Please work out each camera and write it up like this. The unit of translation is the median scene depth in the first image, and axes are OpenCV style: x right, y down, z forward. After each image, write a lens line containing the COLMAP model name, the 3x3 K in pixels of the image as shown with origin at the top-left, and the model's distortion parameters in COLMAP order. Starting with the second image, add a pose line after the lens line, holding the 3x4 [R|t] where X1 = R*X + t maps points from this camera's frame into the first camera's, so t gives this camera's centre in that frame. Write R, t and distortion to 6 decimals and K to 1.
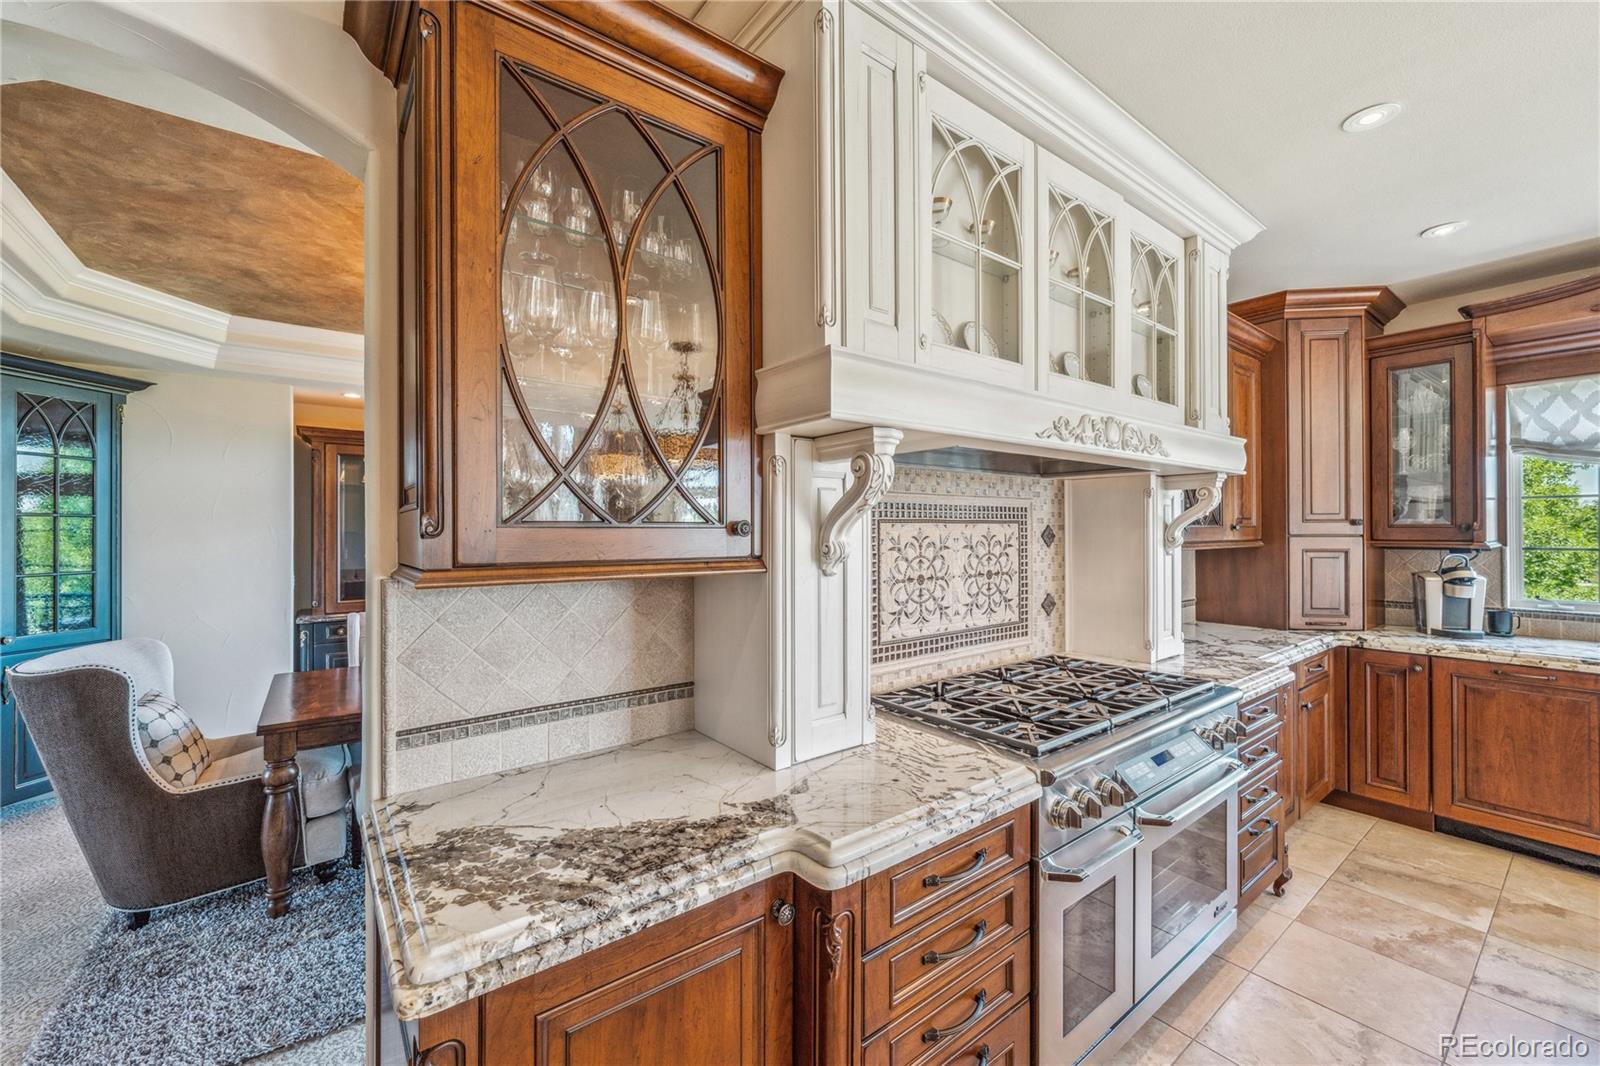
lens RADIAL K [[630.1, 0, 797.0], [0, 630.1, 529.5], [0, 0, 1]] dist [-0.000989, -0.000246]
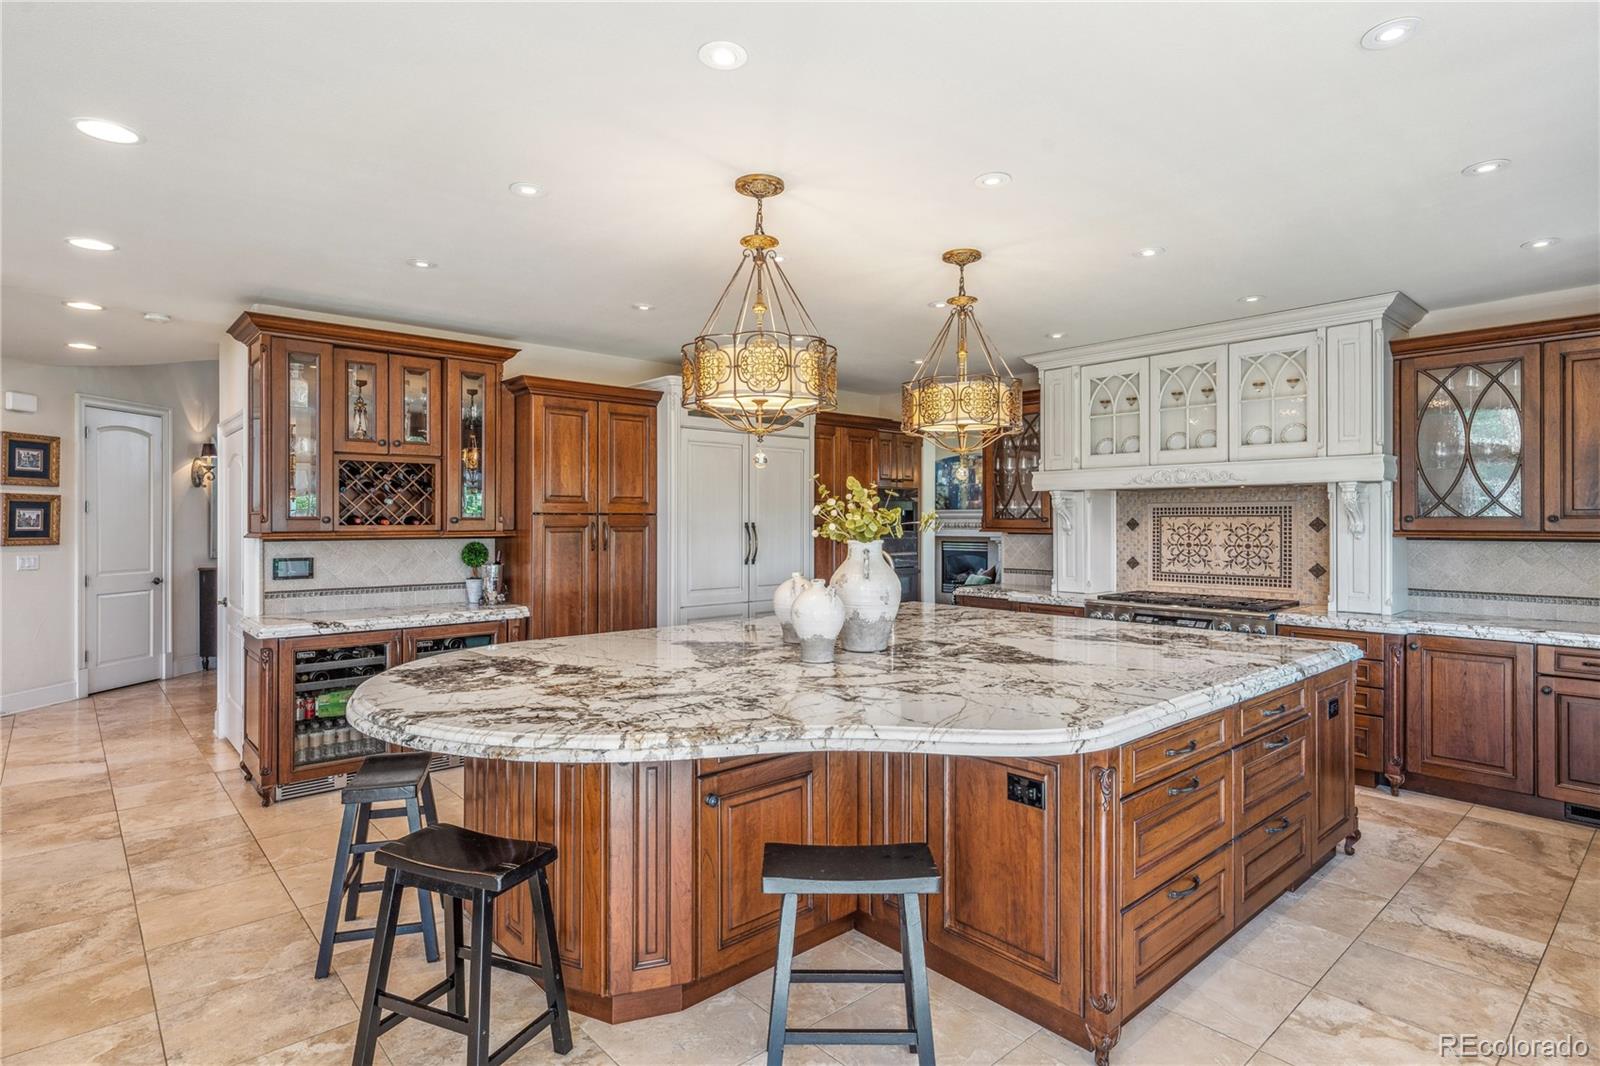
lens RADIAL K [[828.4, 0, 798.1], [0, 828.4, 520.5], [0, 0, 1]] dist [-0.002486, 0.000018]
pose [[0.079153, 0.006592, -0.996841, 2.202541], [0.002008, 0.999975, 0.006772, -0.015230], [0.996860, -0.002538, 0.079138, -0.365315]]
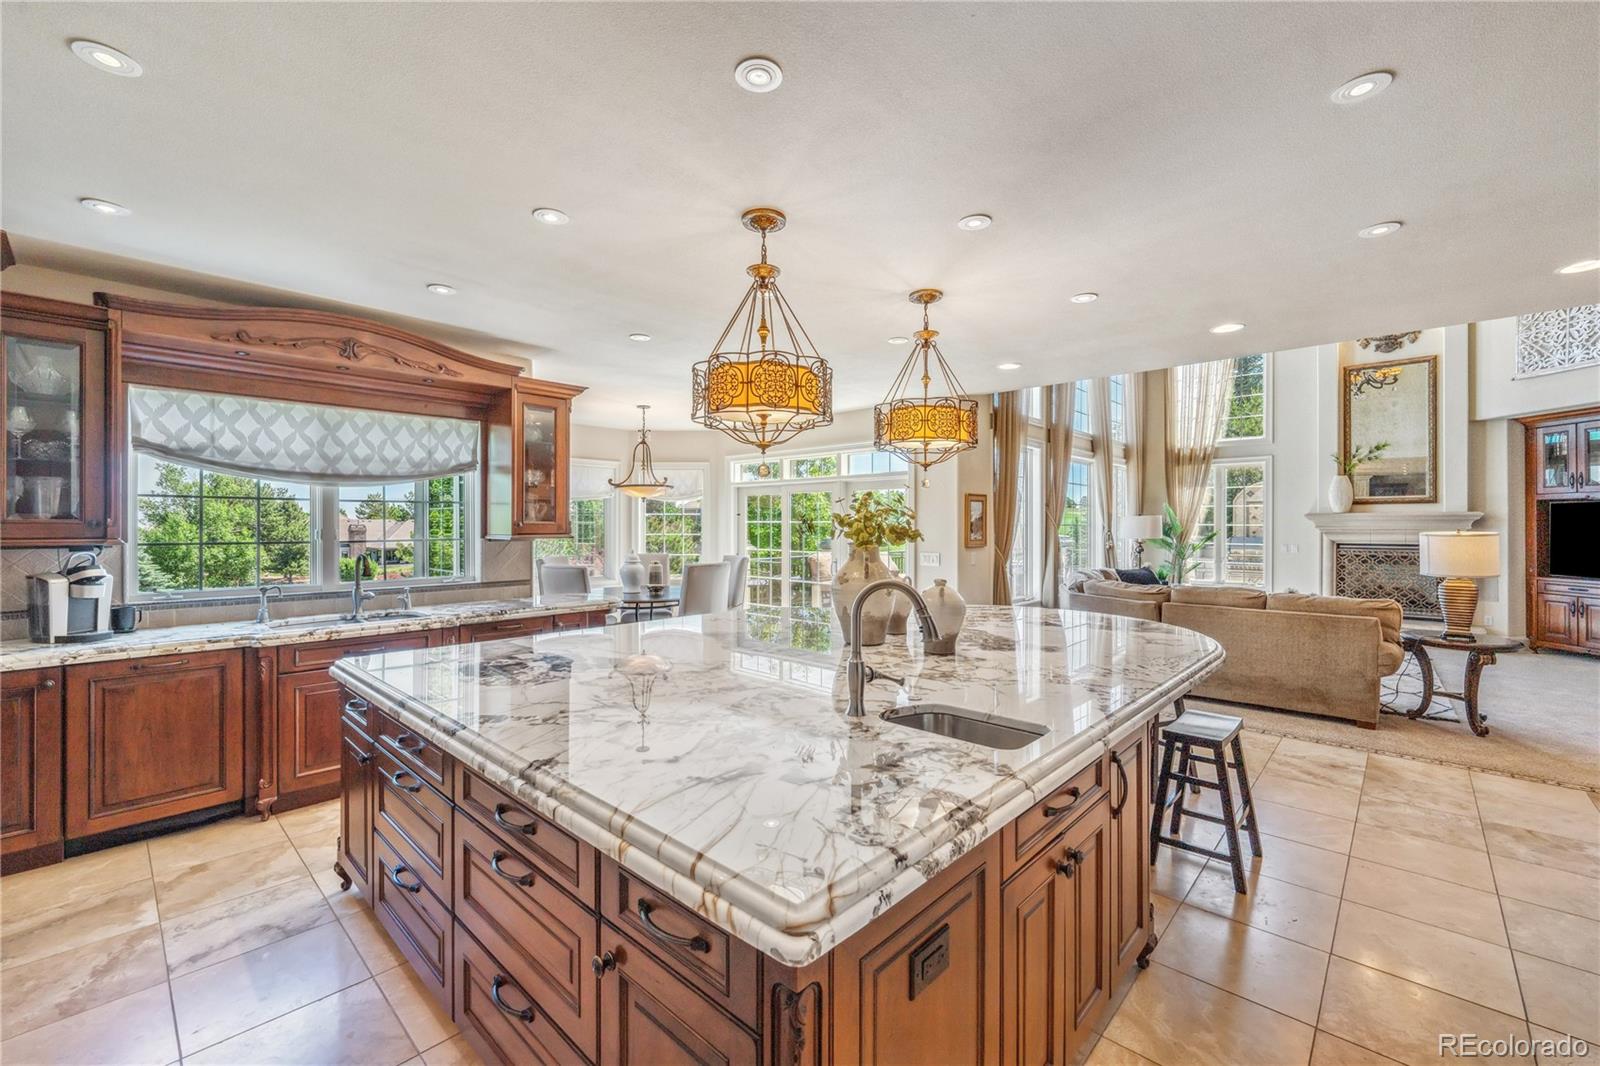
lens RADIAL K [[681.7, 0, 773.0], [0, 681.7, 526.8], [0, 0, 1]] dist [-0.000703, -0.000473]
pose [[-0.165767, 0.002297, 0.986162, -0.128723], [-0.001969, 0.999995, -0.002660, 0.002228], [-0.986163, -0.002383, -0.165761, 0.167638]]
